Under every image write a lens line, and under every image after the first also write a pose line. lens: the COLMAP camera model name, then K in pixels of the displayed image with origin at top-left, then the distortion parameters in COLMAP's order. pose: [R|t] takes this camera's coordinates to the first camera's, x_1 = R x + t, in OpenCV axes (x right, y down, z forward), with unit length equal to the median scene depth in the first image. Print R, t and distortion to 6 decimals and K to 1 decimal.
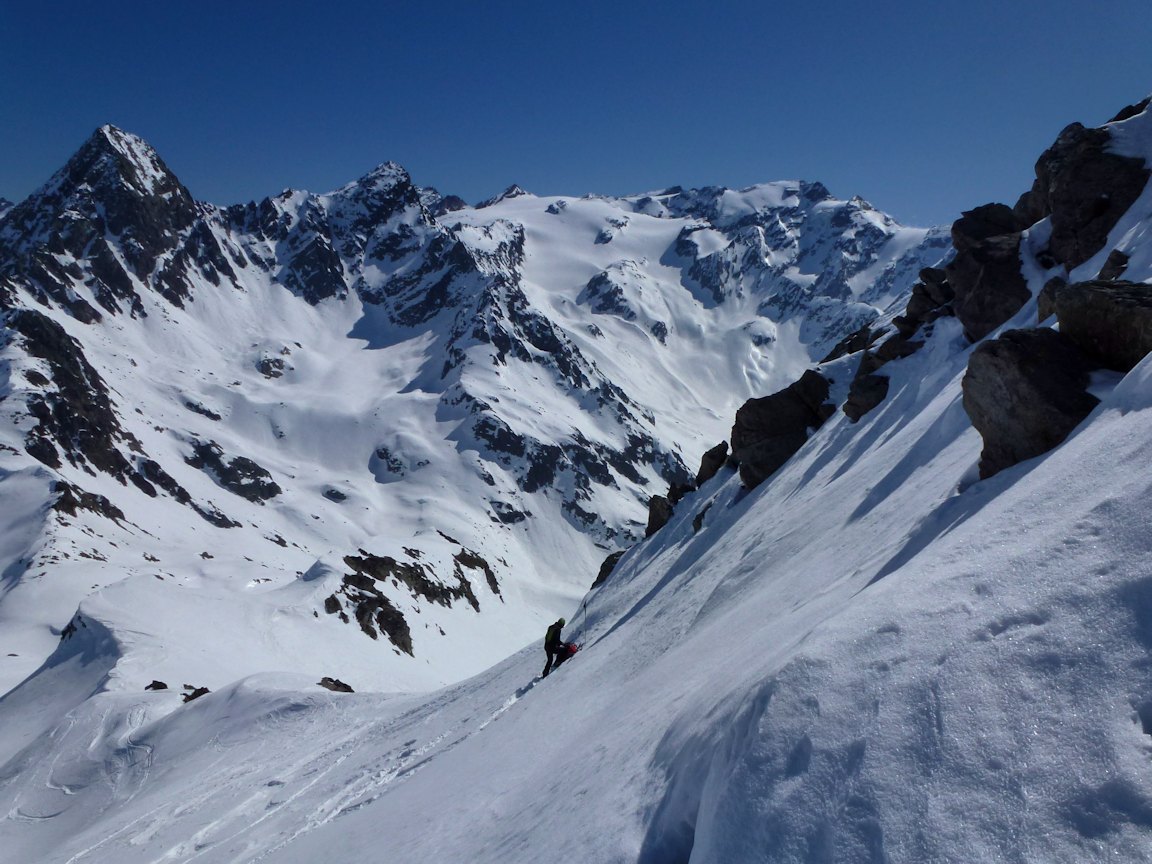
lens RADIAL K [[890.6, 0, 595.3], [0, 890.6, 433.5], [0, 0, 1]] dist [-0.080597, 0.052517]
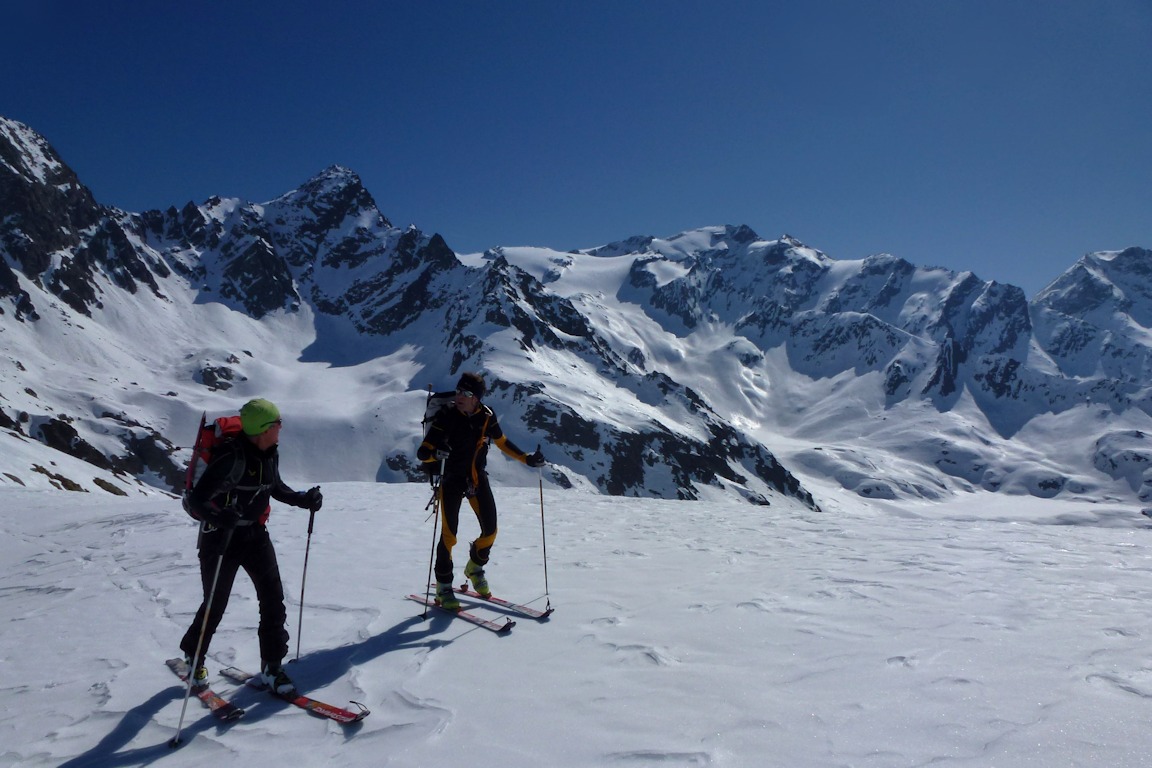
lens RADIAL K [[821.2, 0, 575.6], [0, 821.2, 431.0], [0, 0, 1]] dist [-0.081213, 0.039426]
pose [[0.989364, -0.071503, 0.126675, -0.134429], [0.085627, 0.990257, -0.109813, 0.060678], [-0.117589, 0.119492, 0.985847, 0.252716]]
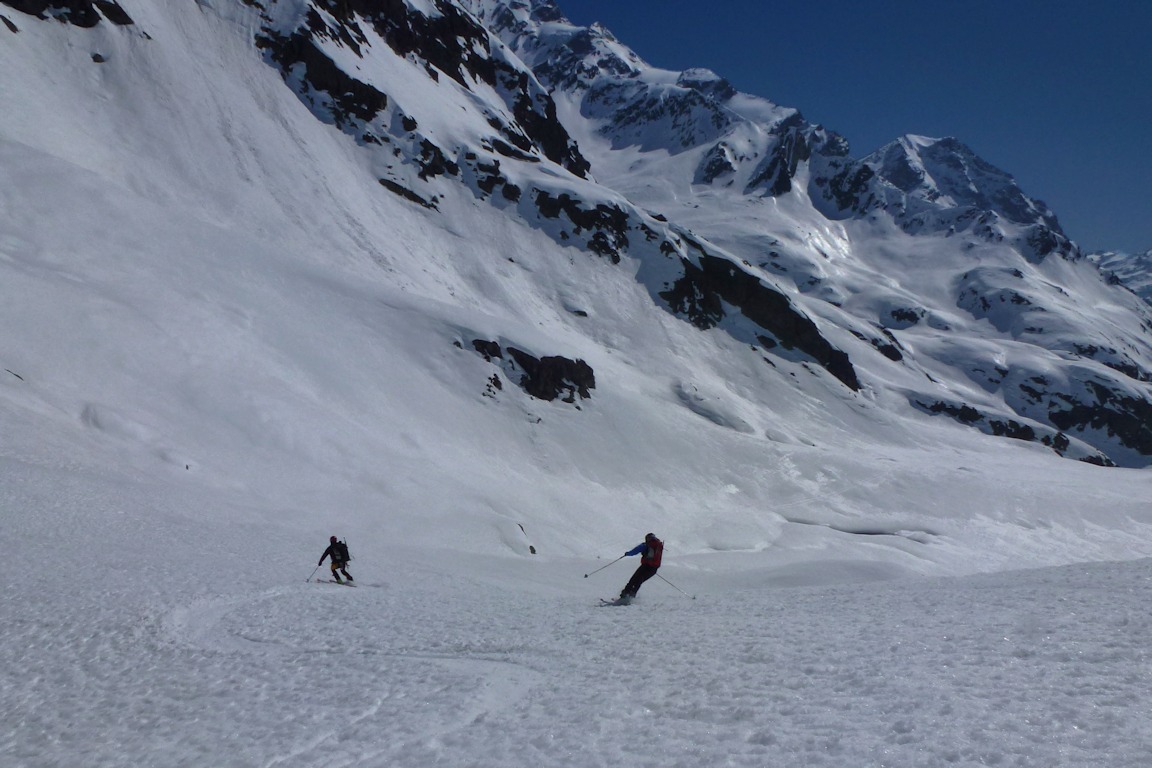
lens RADIAL K [[821.2, 0, 575.6], [0, 821.2, 431.0], [0, 0, 1]] dist [-0.081213, 0.039426]
pose [[0.909271, 0.044795, 0.413787, -0.032321], [-0.074124, 0.995726, 0.055089, 0.129063], [-0.409551, -0.080762, 0.908705, 0.527974]]
